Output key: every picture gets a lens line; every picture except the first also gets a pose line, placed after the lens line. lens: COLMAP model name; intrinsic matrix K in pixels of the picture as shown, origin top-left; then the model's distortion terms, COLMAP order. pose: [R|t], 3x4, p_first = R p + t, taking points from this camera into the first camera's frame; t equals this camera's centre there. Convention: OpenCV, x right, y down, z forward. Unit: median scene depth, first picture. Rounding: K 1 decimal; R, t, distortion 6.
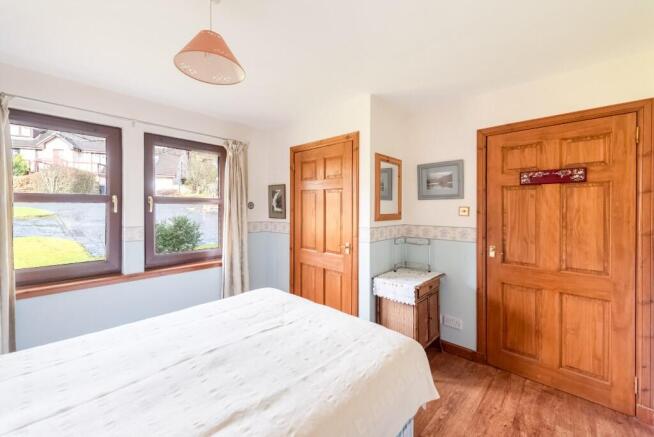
lens RADIAL K [[270.1, 0, 325.3], [0, 270.1, 206.2], [0, 0, 1]] dist [0.000101, -0.000184]
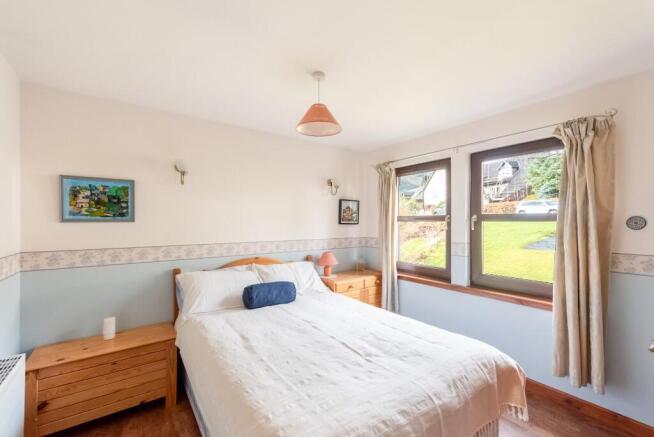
lens RADIAL K [[284.1, 0, 327.0], [0, 284.1, 218.5], [0, 0, 1]] dist [-0.000020, -0.000056]
pose [[-0.205930, -0.013982, -0.978467, 0.817124], [0.001161, 0.999894, -0.014533, -0.009856], [0.978566, -0.004129, -0.205892, 1.087423]]
